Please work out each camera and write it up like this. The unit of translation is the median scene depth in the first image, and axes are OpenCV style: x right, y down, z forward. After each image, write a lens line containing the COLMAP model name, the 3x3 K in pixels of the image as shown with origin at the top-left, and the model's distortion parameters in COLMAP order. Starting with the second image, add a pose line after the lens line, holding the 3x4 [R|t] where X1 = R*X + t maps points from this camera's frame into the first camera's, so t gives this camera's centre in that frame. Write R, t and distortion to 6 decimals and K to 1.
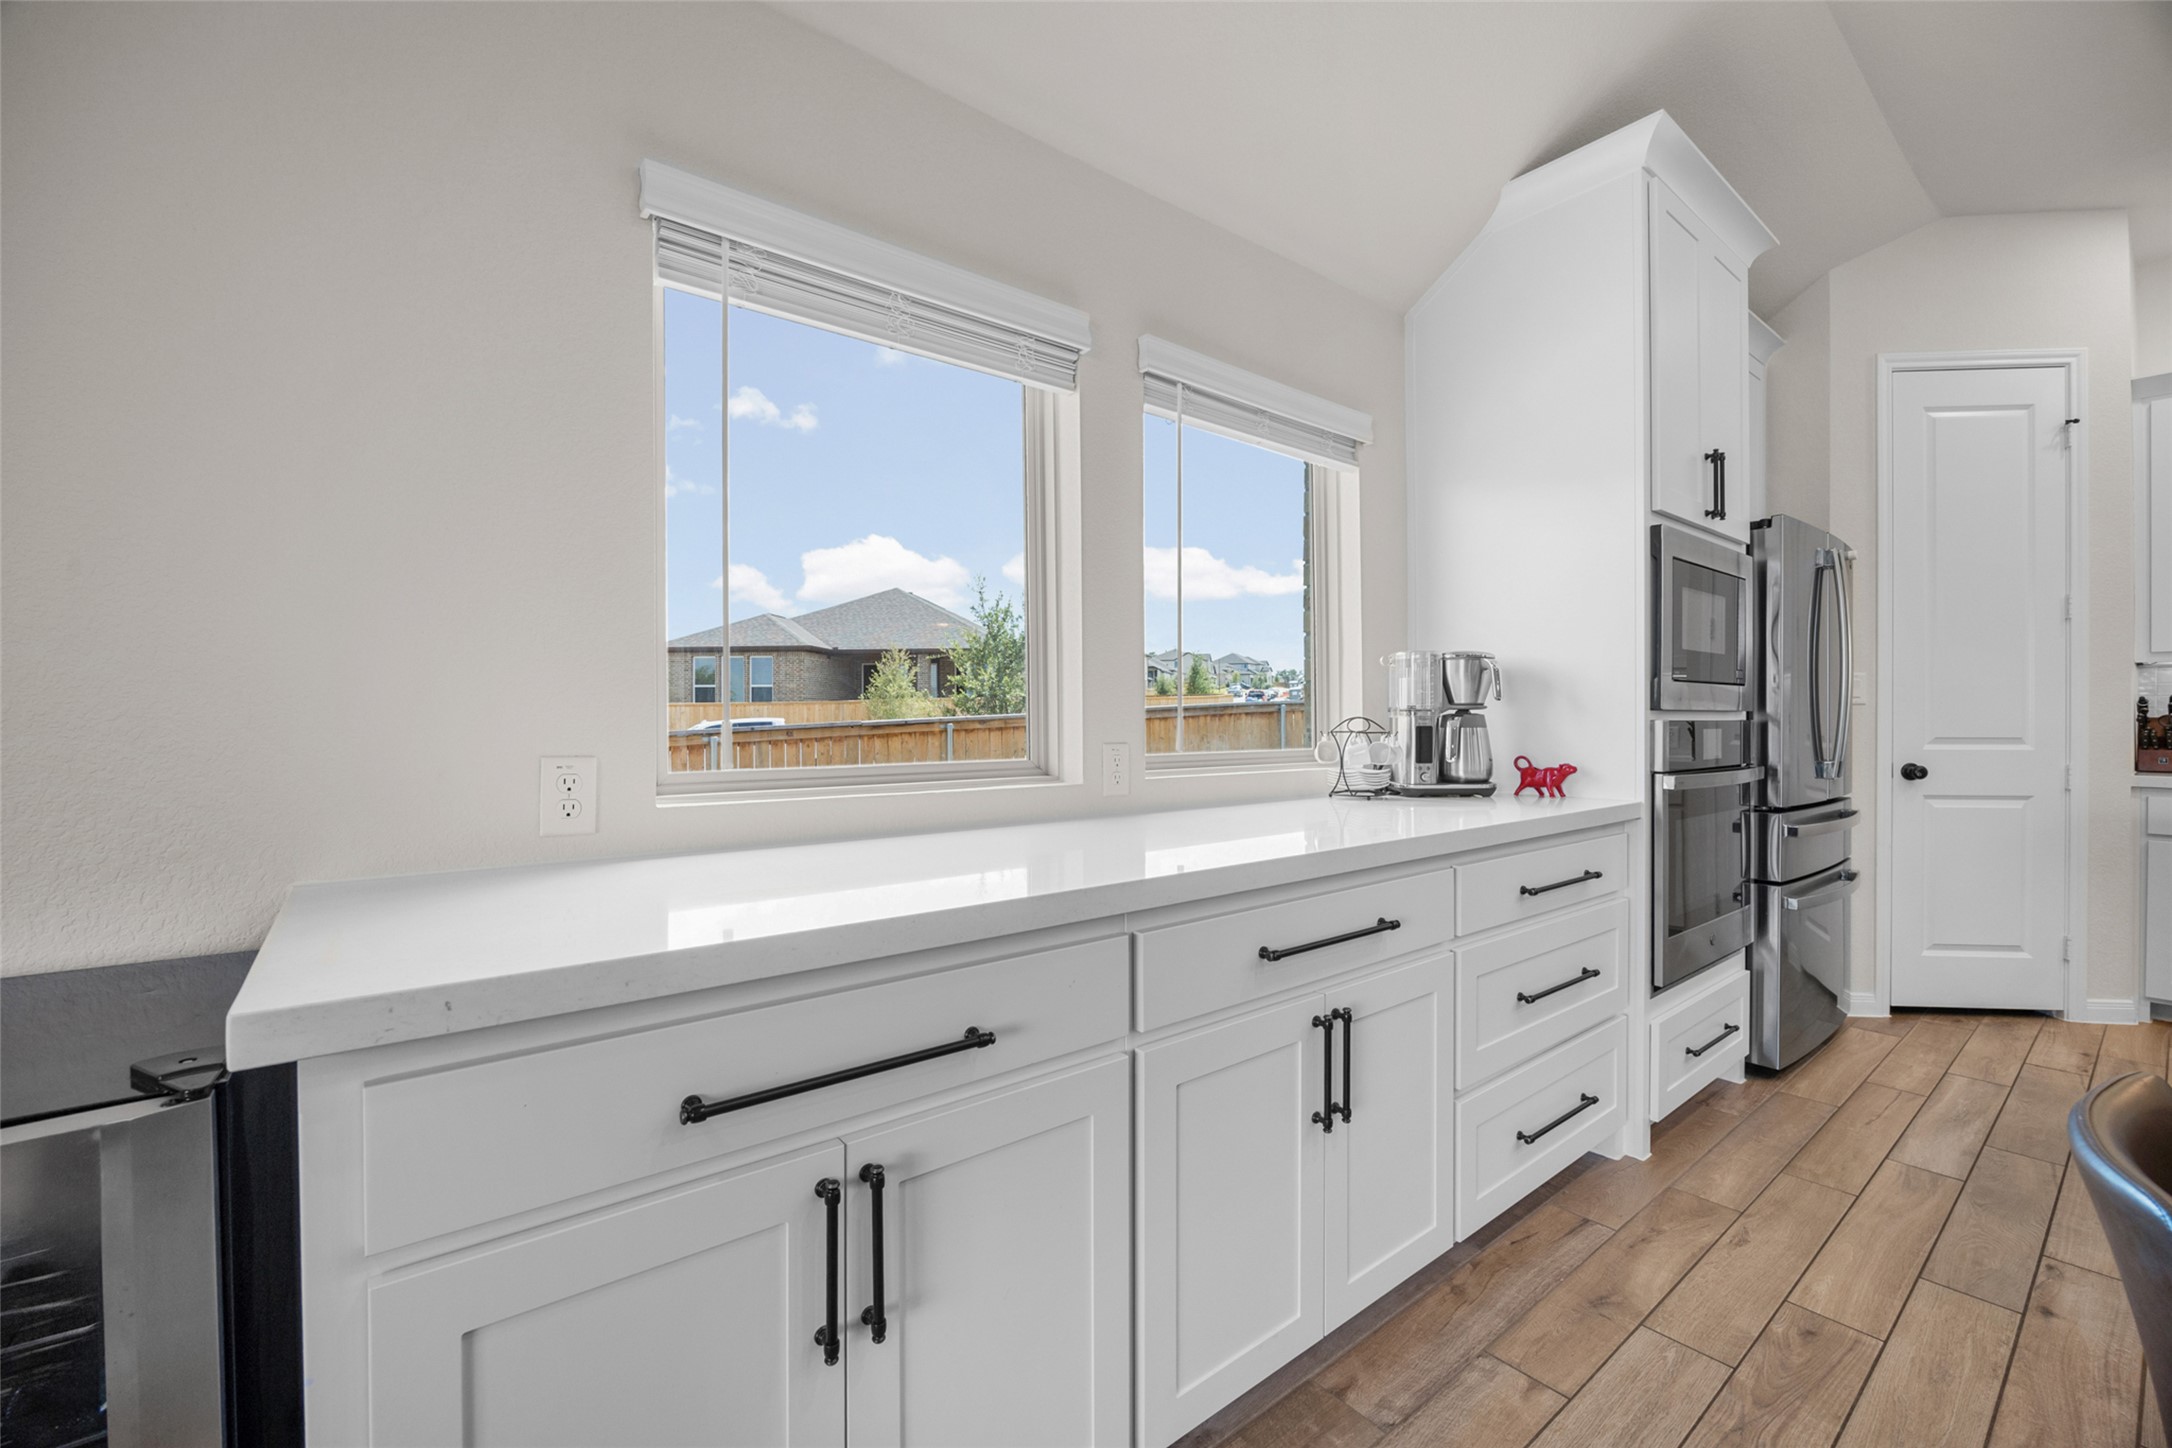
lens RADIAL K [[892.9, 0, 1096.7], [0, 892.9, 717.4], [0, 0, 1]] dist [-0.010610, -0.000102]
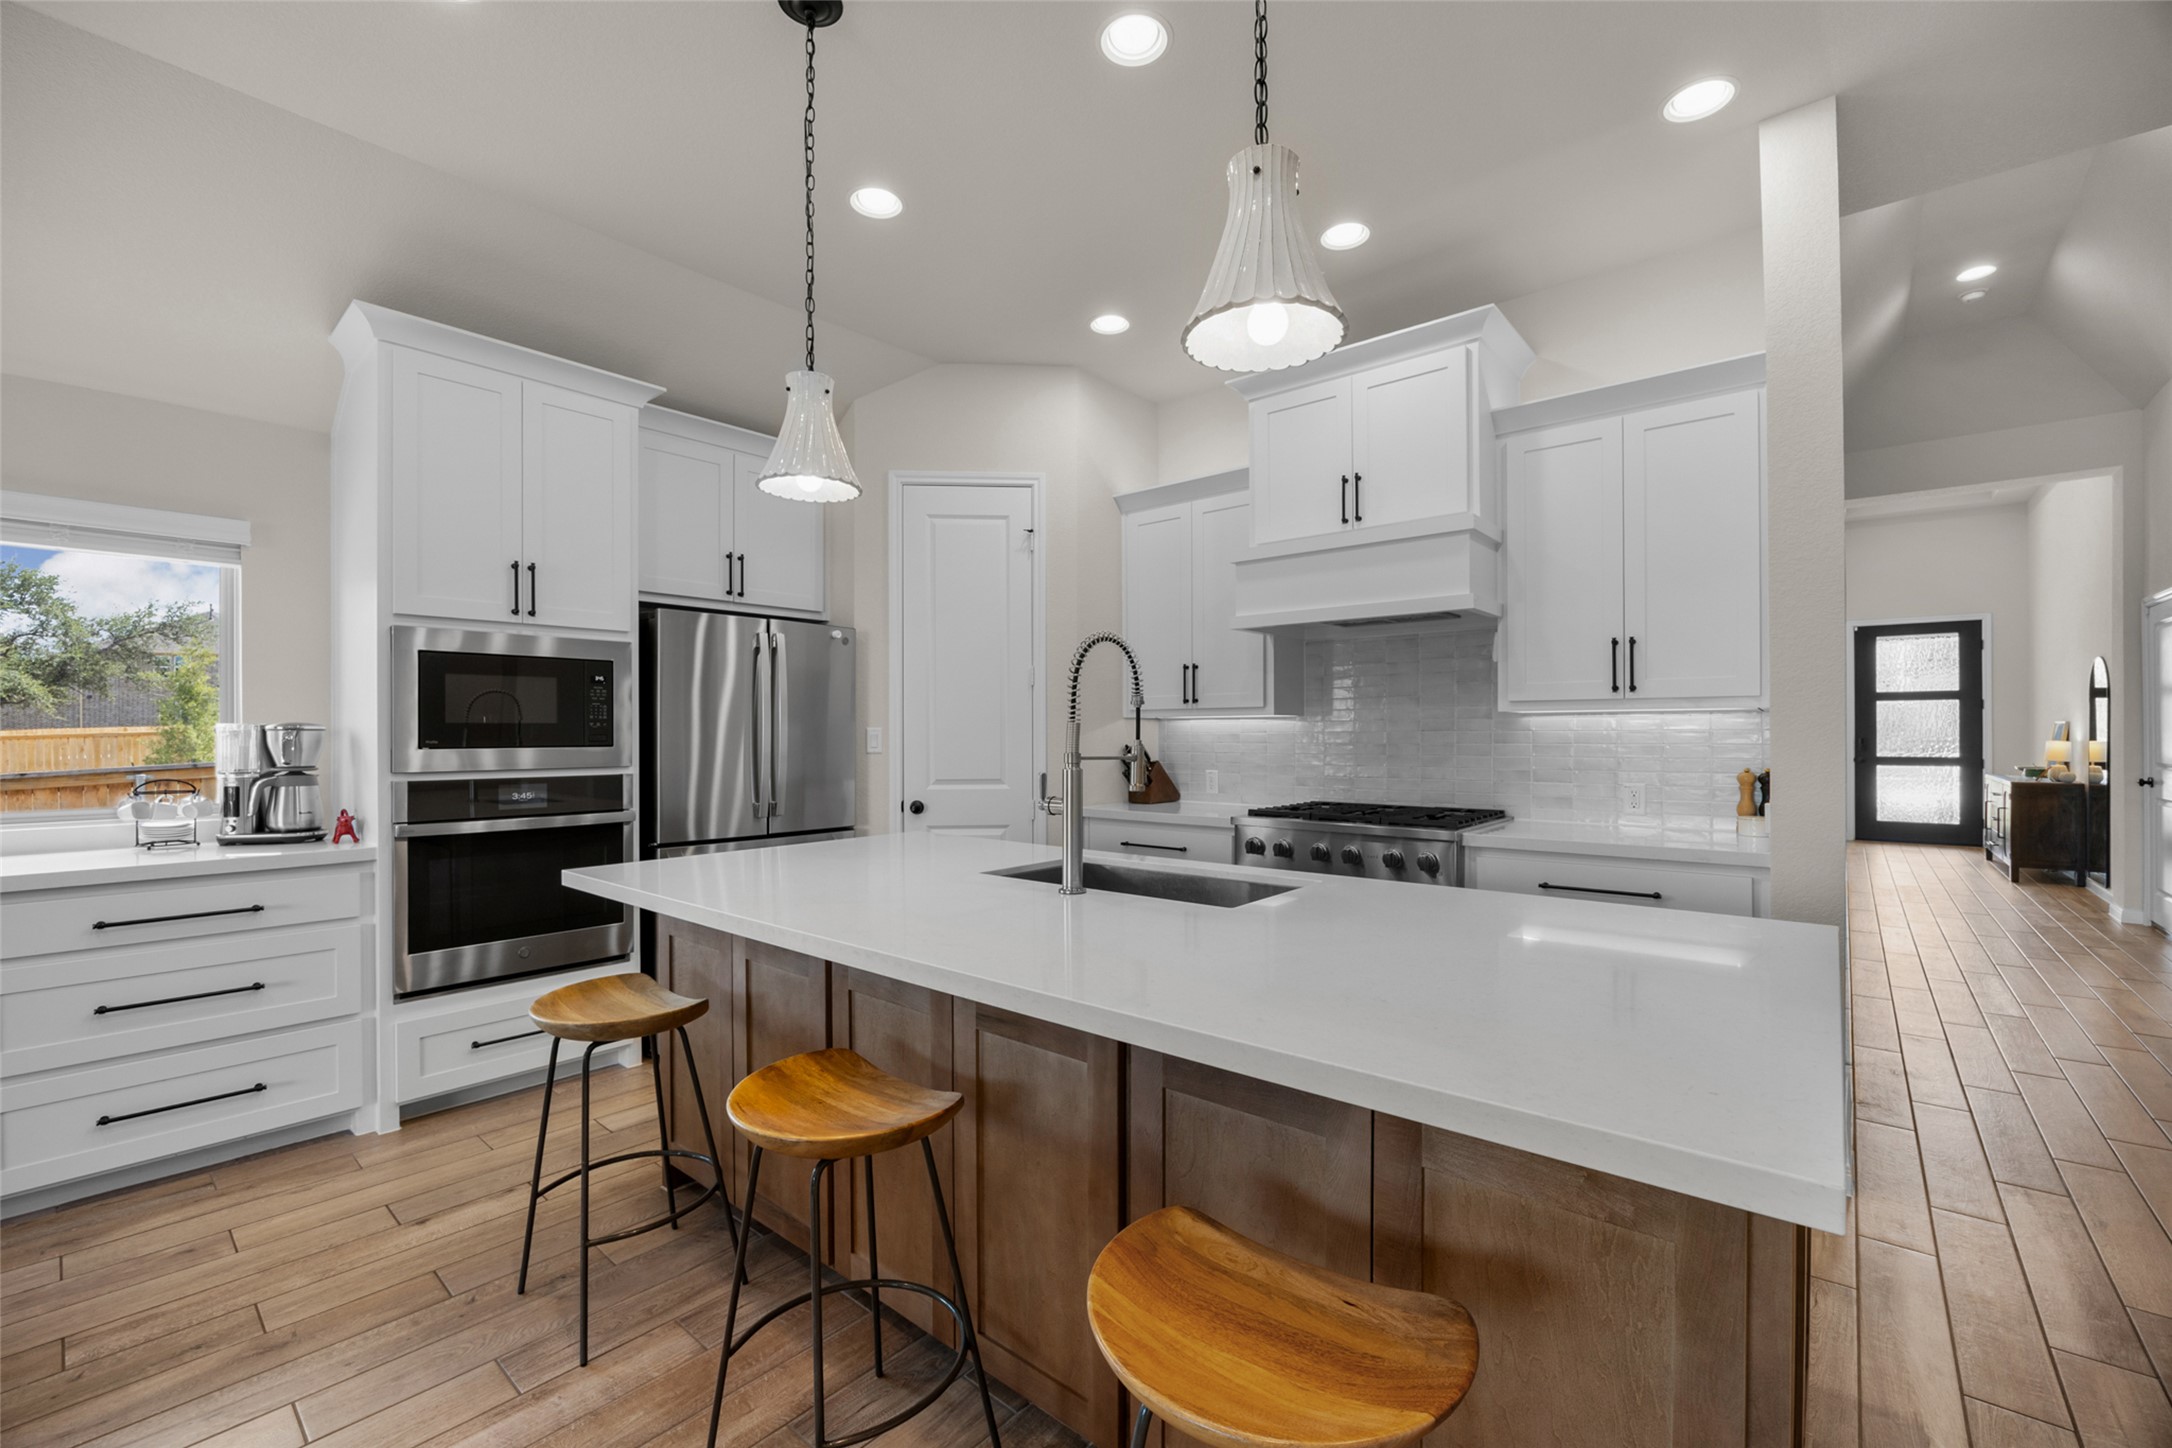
lens RADIAL K [[895.2, 0, 1086.0], [0, 895.2, 724.0], [0, 0, 1]] dist [-0.014848, 0.000263]
pose [[0.982869, -0.002973, 0.184282, 1.261773], [0.005358, 0.999908, -0.012443, -0.052834], [-0.184228, 0.013217, 0.982795, -0.379360]]
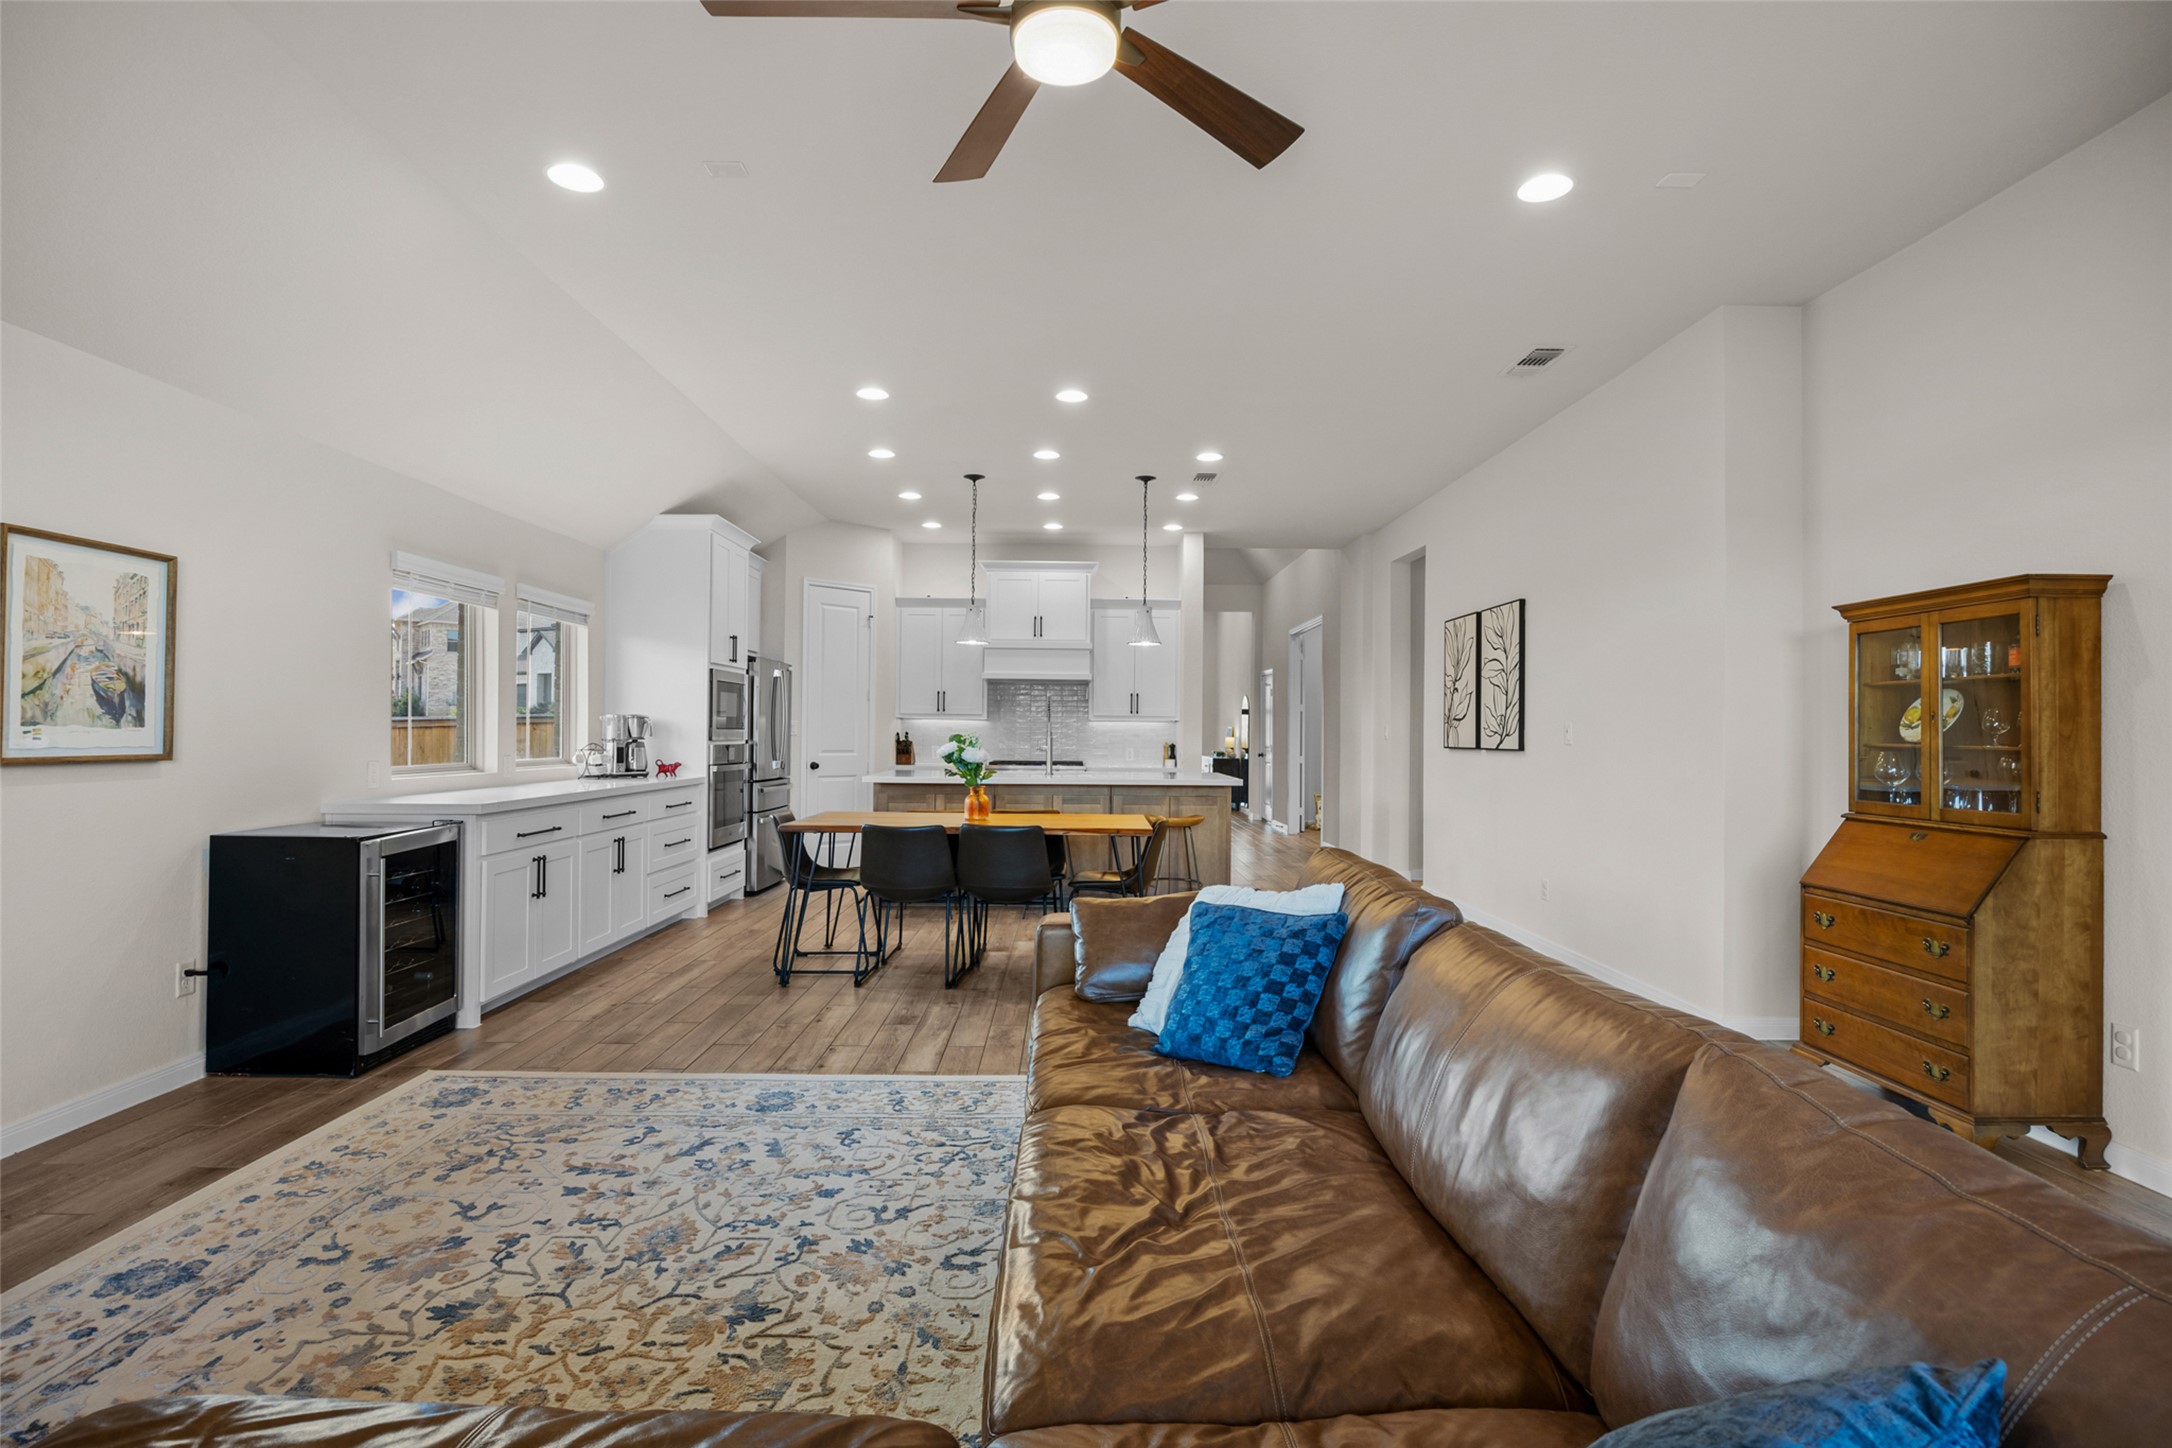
lens RADIAL K [[1050.5, 0, 1081.7], [0, 1050.5, 718.6], [0, 0, 1]] dist [0.000345, 0.000105]
pose [[0.621119, 0.014864, 0.783575, -1.005269], [-0.005917, 0.999881, -0.014277, -0.032180], [-0.783694, 0.004232, 0.621133, -1.600148]]
